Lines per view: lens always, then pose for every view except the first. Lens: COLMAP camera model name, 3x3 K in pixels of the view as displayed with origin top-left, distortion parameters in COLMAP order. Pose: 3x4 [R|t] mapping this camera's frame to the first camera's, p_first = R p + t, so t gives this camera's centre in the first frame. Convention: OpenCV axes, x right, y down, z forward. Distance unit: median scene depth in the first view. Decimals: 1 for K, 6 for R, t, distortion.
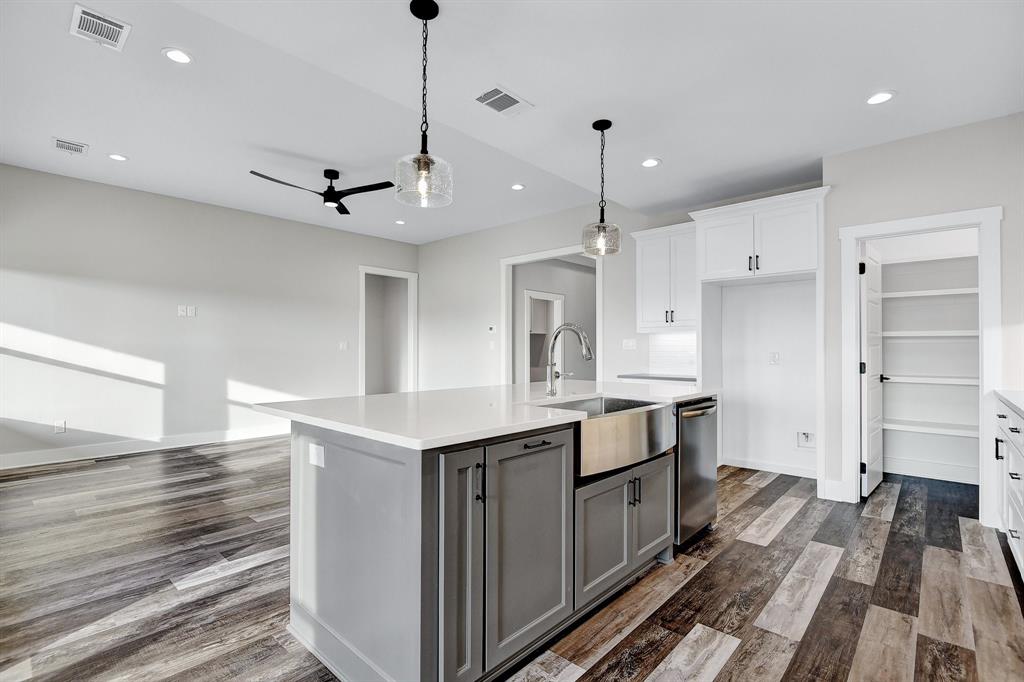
lens RADIAL K [[473.6, 0, 518.9], [0, 473.6, 345.4], [0, 0, 1]] dist [-0.001719, -0.010290]
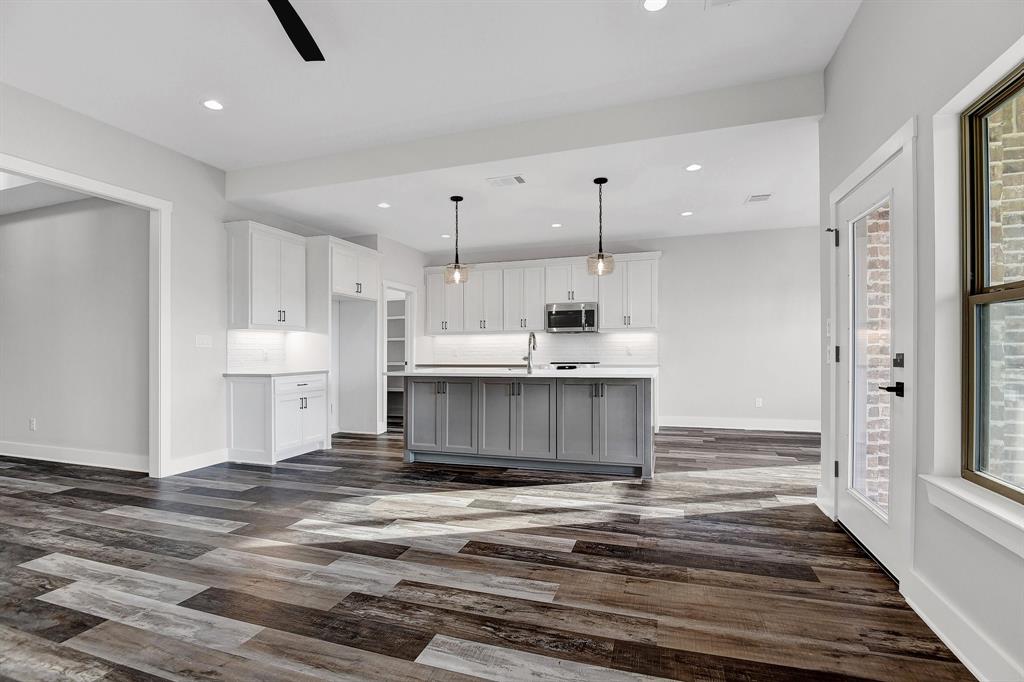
lens RADIAL K [[473.6, 0, 518.9], [0, 473.6, 345.4], [0, 0, 1]] dist [-0.001719, -0.010290]
pose [[-0.410070, 0.011971, 0.911975, -1.269365], [0.004903, 0.999928, -0.010920, 0.025190], [-0.912041, -0.000007, -0.410099, 1.415360]]
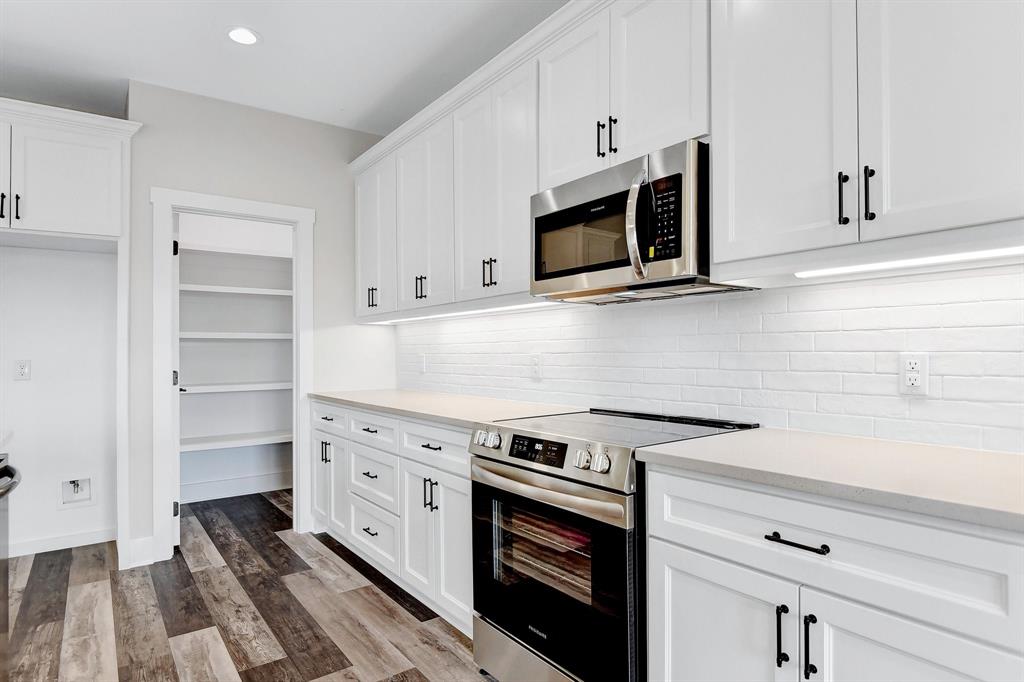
lens RADIAL K [[548.8, 0, 511.3], [0, 548.8, 349.4], [0, 0, 1]] dist [-0.002630, -0.017926]
pose [[0.181420, 0.001027, 0.983405, -0.048010], [0.004185, 0.999990, -0.001817, 0.005609], [-0.983397, 0.004445, 0.181414, 0.343441]]
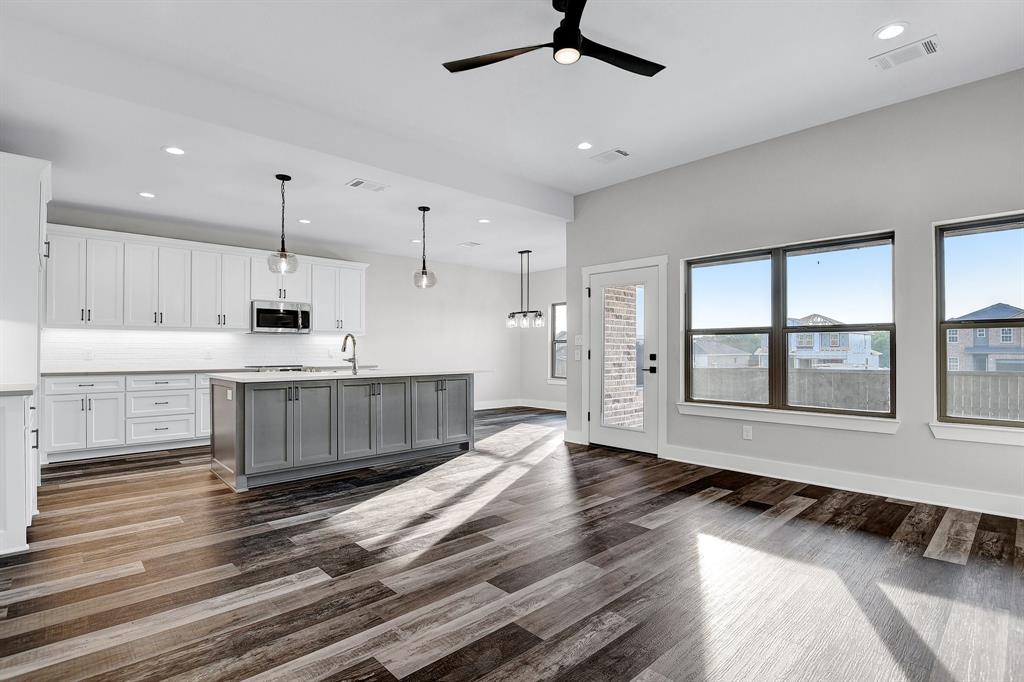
lens RADIAL K [[483.0, 0, 513.7], [0, 483.0, 349.2], [0, 0, 1]] dist [-0.016313, 0.000008]
pose [[-0.996505, 0.000975, 0.083530, -0.563430], [0.000060, 0.999940, -0.010952, 0.032547], [-0.083536, -0.010909, -0.996445, 2.243199]]
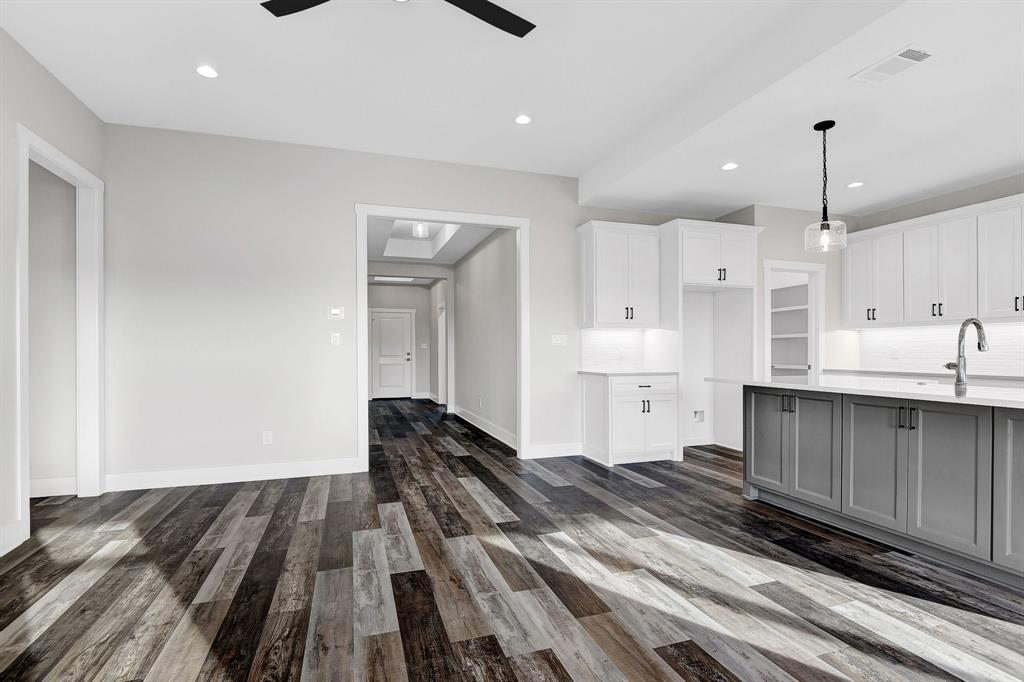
lens RADIAL K [[495.6, 0, 513.5], [0, 495.6, 345.8], [0, 0, 1]] dist [0.004261, -0.009429]
pose [[0.487447, 0.007480, 0.873121, -1.071743], [-0.001512, 0.999969, -0.007723, 0.022897], [-0.873151, 0.002444, 0.487443, 1.045278]]
